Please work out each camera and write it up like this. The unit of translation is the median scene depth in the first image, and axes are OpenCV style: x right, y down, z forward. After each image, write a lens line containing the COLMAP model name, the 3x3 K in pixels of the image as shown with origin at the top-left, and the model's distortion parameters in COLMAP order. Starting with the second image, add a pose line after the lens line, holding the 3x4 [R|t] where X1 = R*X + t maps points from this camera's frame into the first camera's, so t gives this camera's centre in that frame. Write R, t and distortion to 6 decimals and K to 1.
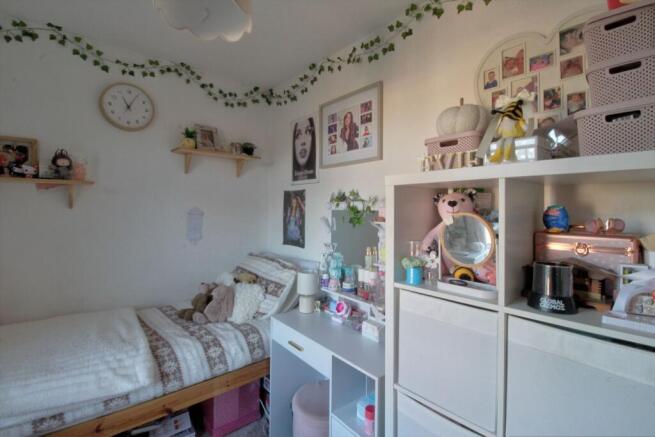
lens RADIAL K [[302.9, 0, 330.9], [0, 302.9, 205.4], [0, 0, 1]] dist [-0.001164, -0.012010]
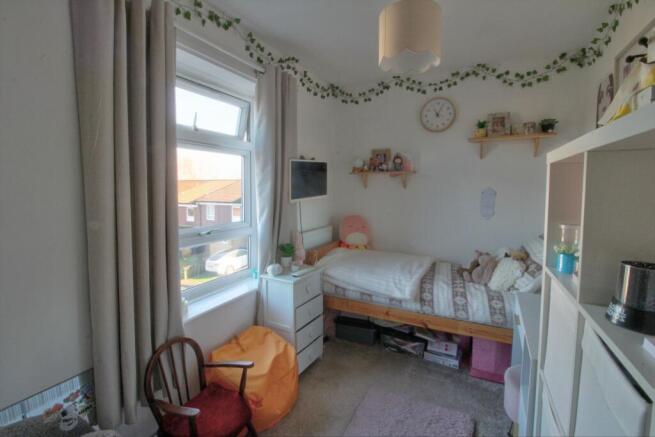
lens RADIAL K [[302.9, 0, 330.9], [0, 302.9, 205.4], [0, 0, 1]] dist [-0.001164, -0.012010]
pose [[0.377960, 0.049869, -0.924478, 0.460010], [0.009508, 0.998287, 0.057737, 0.001799], [0.925773, -0.030613, 0.376838, 0.016788]]
